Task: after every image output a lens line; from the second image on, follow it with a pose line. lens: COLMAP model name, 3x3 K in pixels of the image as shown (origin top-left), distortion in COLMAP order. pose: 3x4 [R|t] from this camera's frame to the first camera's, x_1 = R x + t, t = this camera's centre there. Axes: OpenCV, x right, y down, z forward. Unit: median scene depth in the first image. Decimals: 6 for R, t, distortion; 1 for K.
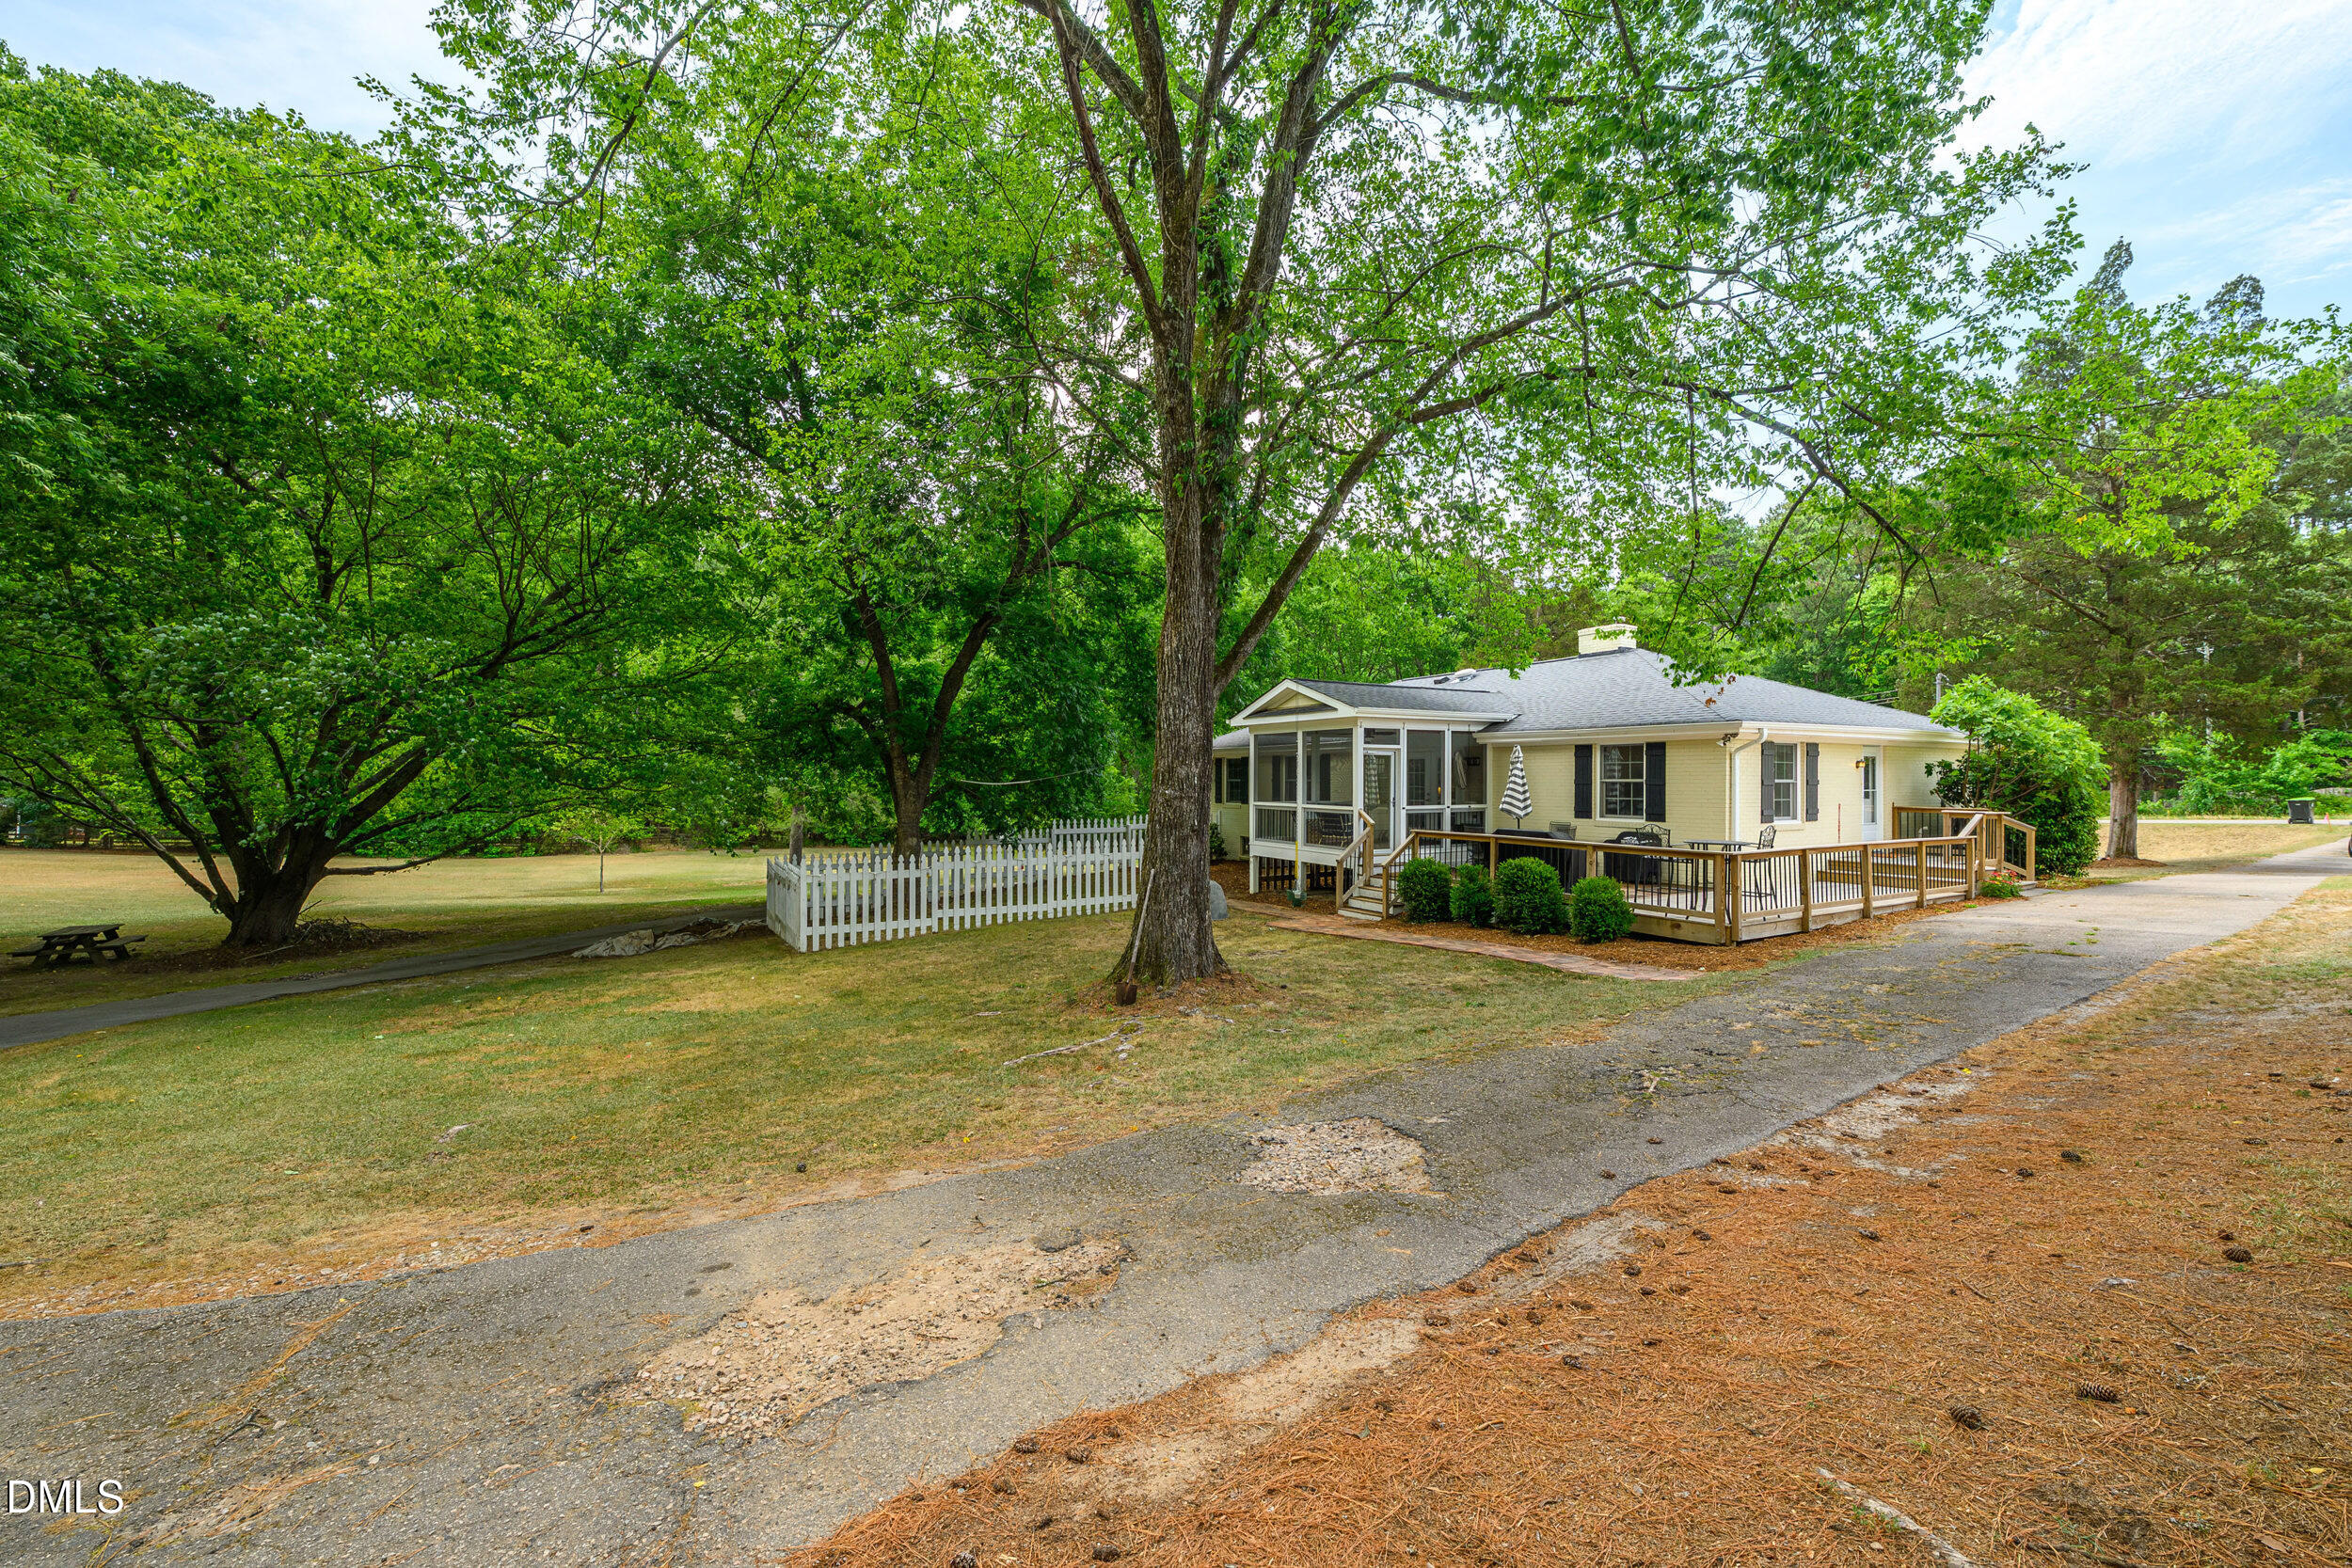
lens RADIAL K [[927.4, 0, 1176.0], [0, 927.4, 784.0], [0, 0, 1]] dist [0.000726, 0.000026]
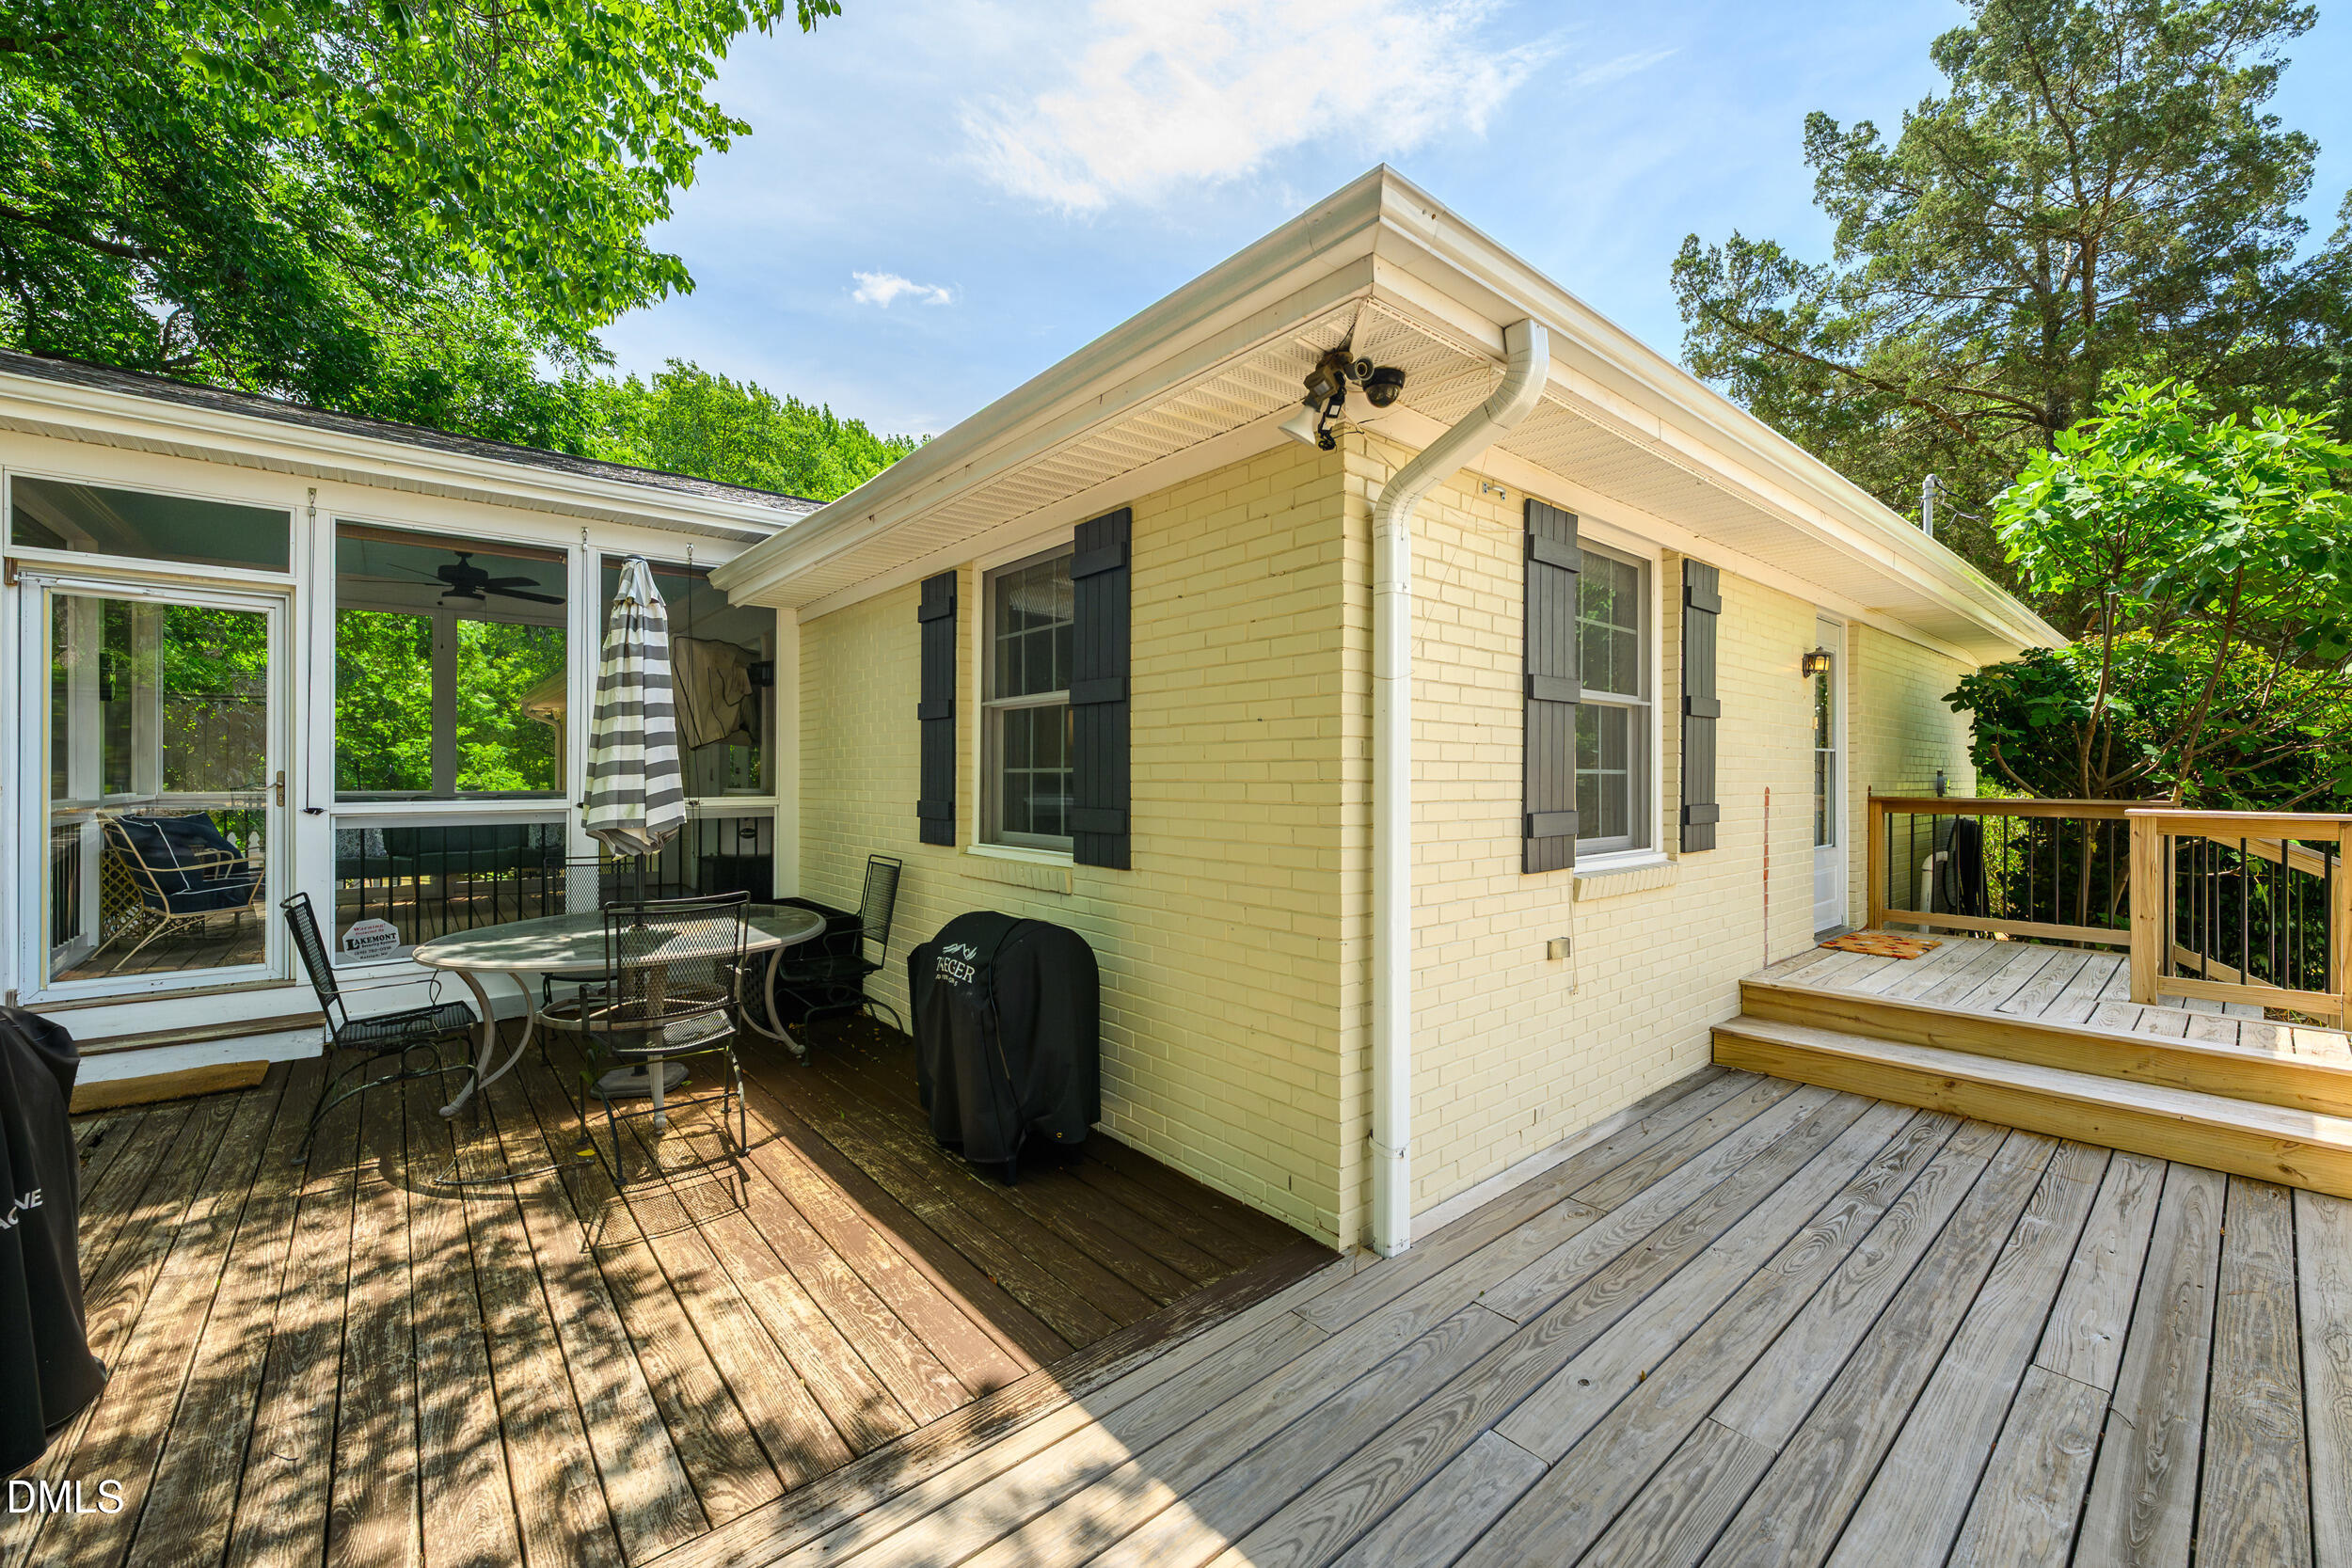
lens RADIAL K [[927.4, 0, 1176.0], [0, 927.4, 784.0], [0, 0, 1]] dist [0.000726, 0.000026]
pose [[0.979189, -0.007905, 0.202795, 0.468542], [0.003780, 0.999778, 0.020722, 0.013192], [-0.202914, -0.019524, 0.979002, 0.744906]]
